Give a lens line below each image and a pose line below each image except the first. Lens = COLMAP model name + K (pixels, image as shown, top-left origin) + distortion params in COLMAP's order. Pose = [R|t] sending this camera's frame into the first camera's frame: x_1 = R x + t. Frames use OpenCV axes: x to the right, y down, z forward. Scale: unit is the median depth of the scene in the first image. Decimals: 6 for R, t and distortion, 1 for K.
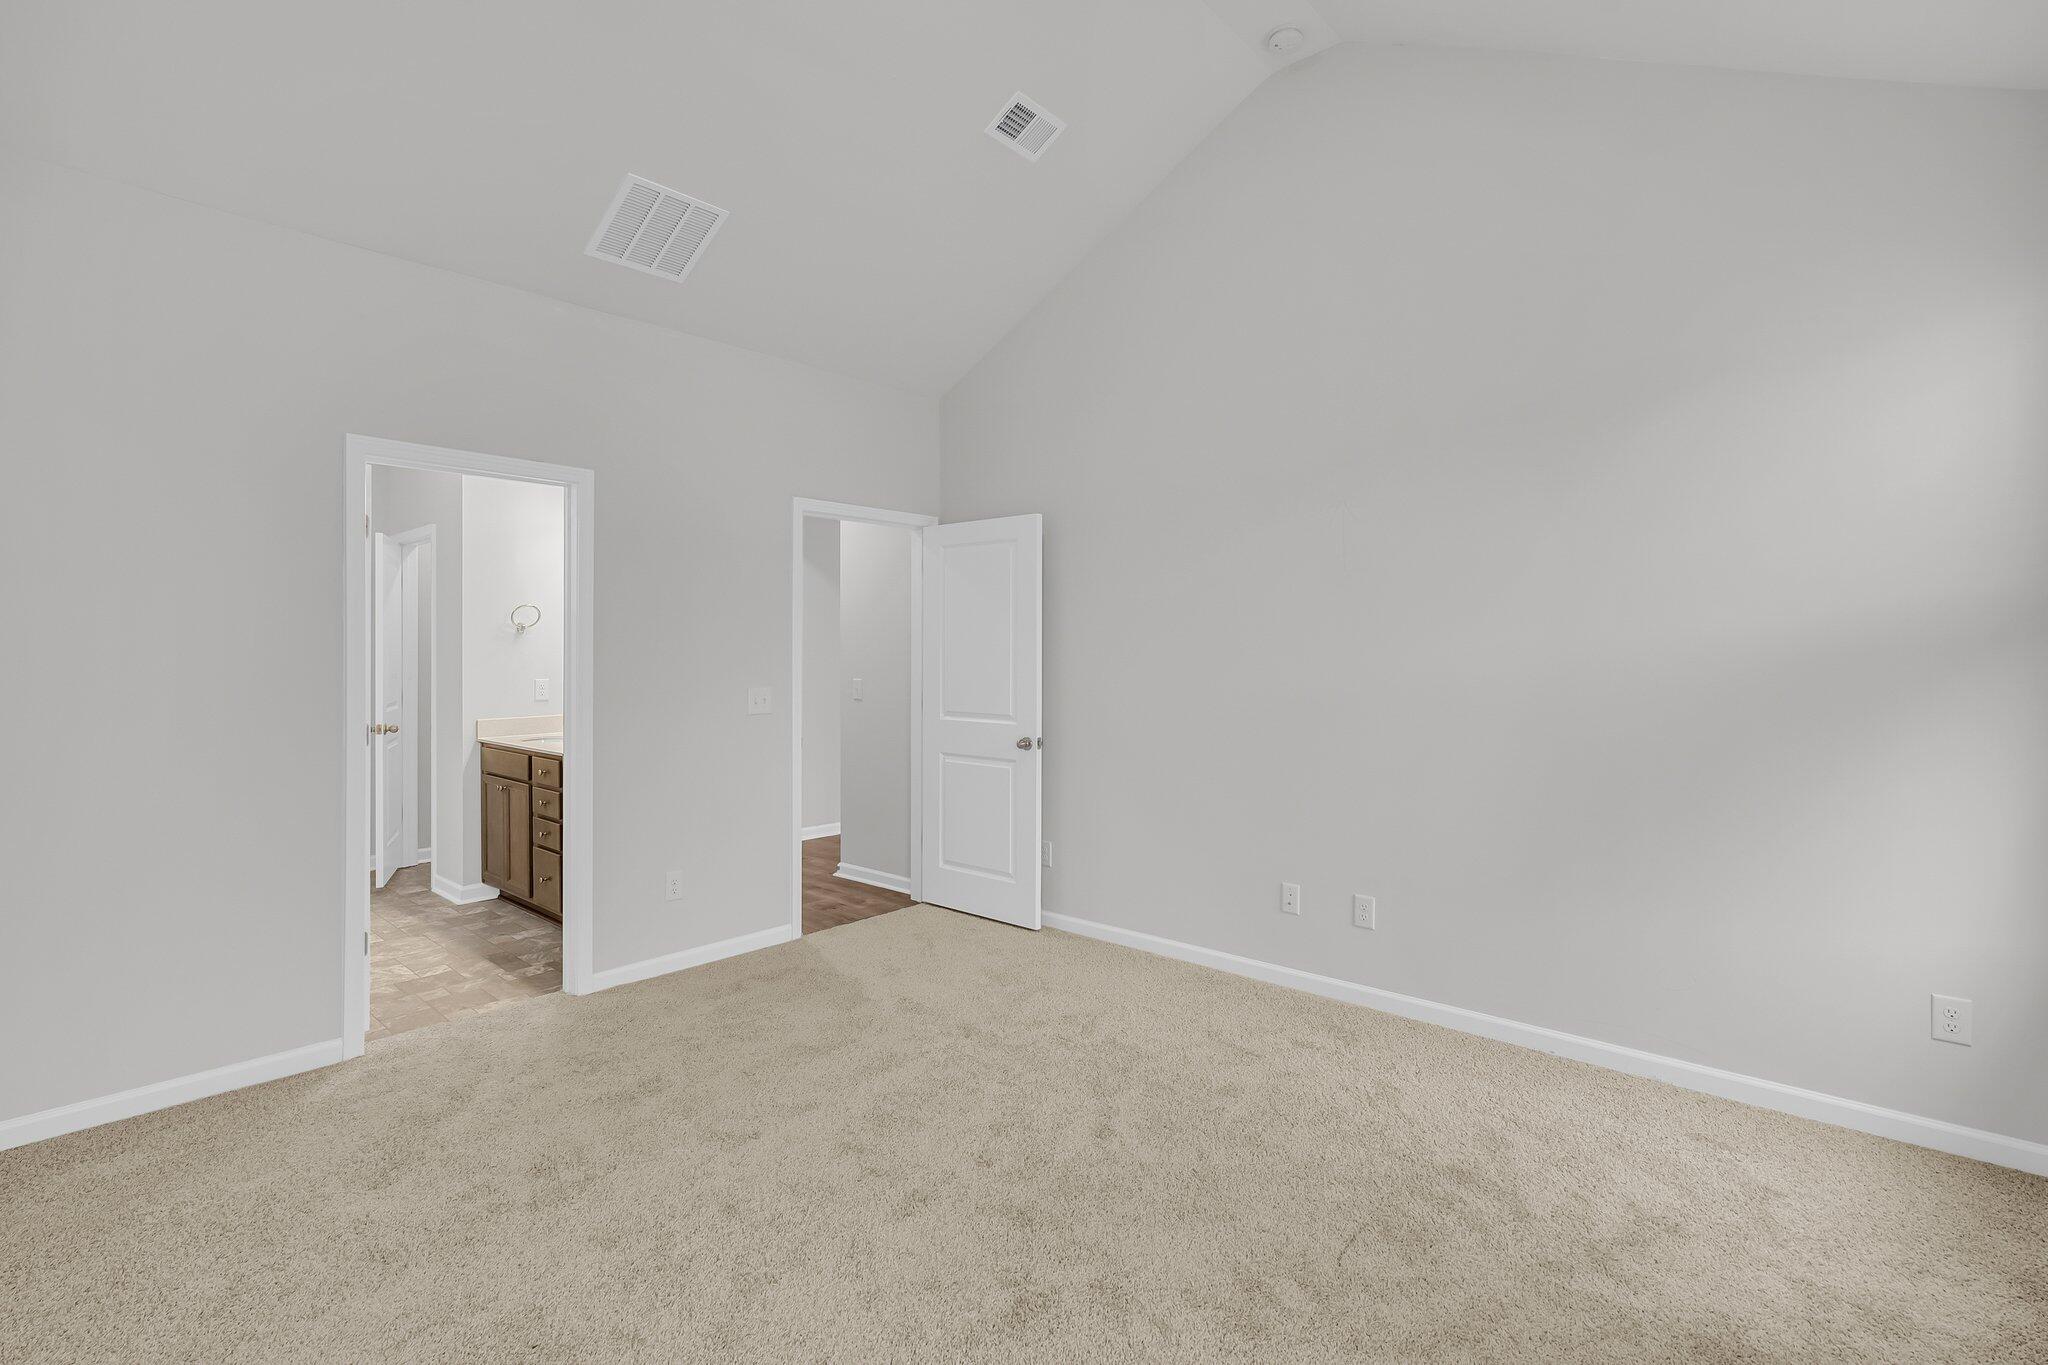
lens RADIAL K [[945.6, 0, 1027.8], [0, 945.6, 675.5], [0, 0, 1]] dist [-0.000586, -0.000281]
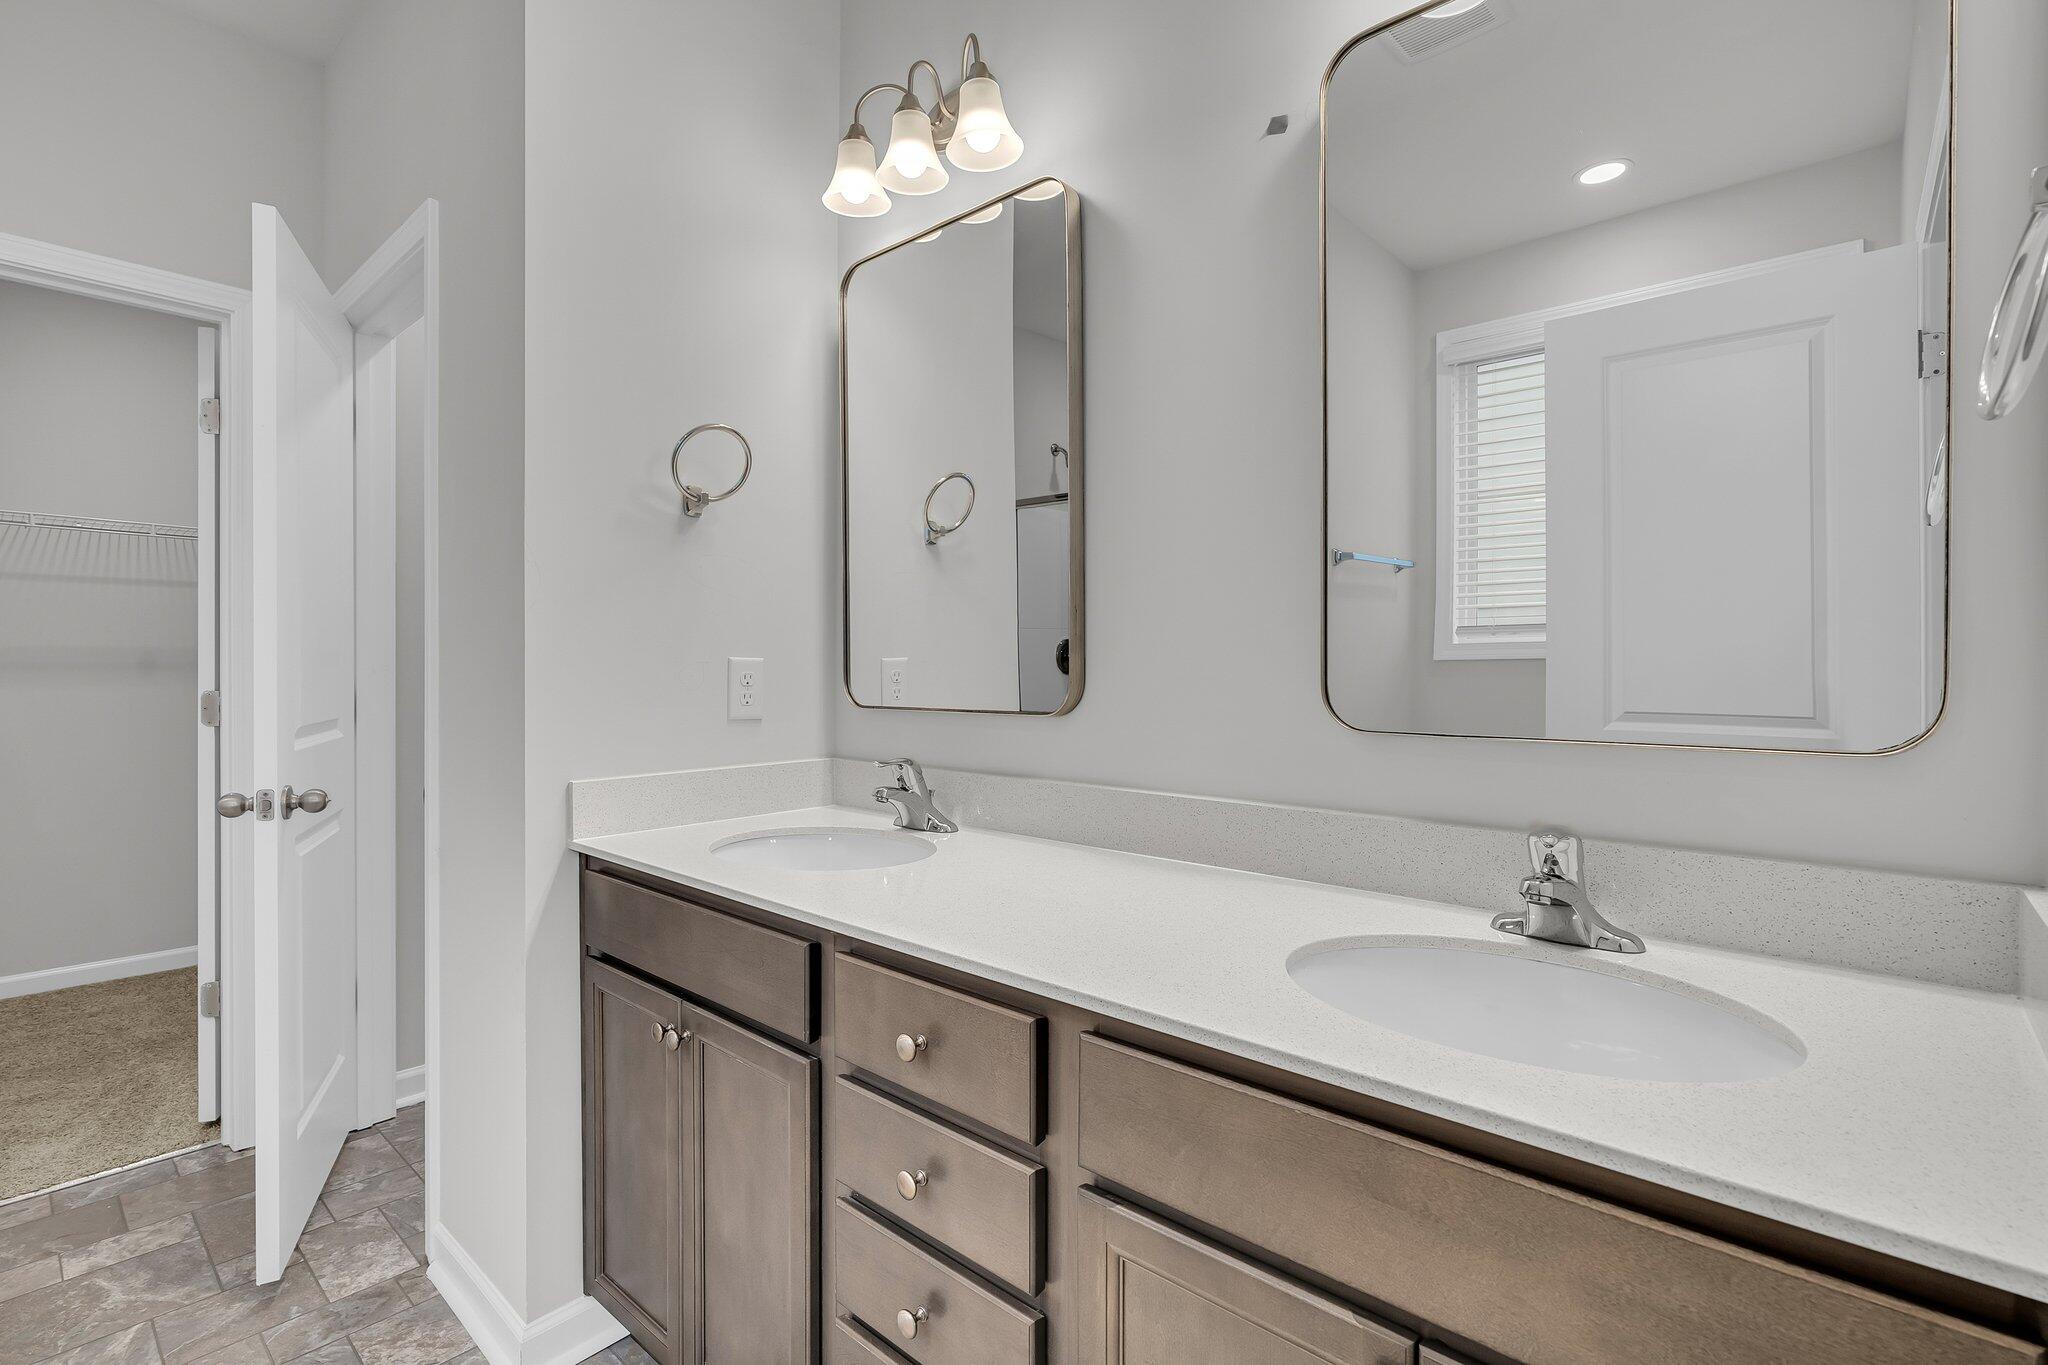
lens RADIAL K [[945.6, 0, 1027.8], [0, 945.6, 675.5], [0, 0, 1]] dist [-0.000586, -0.000281]
pose [[0.999995, -0.001897, -0.002700, -0.380474], [0.001878, 0.999973, -0.007120, 0.012498], [0.002713, 0.007115, 0.999971, 0.608681]]
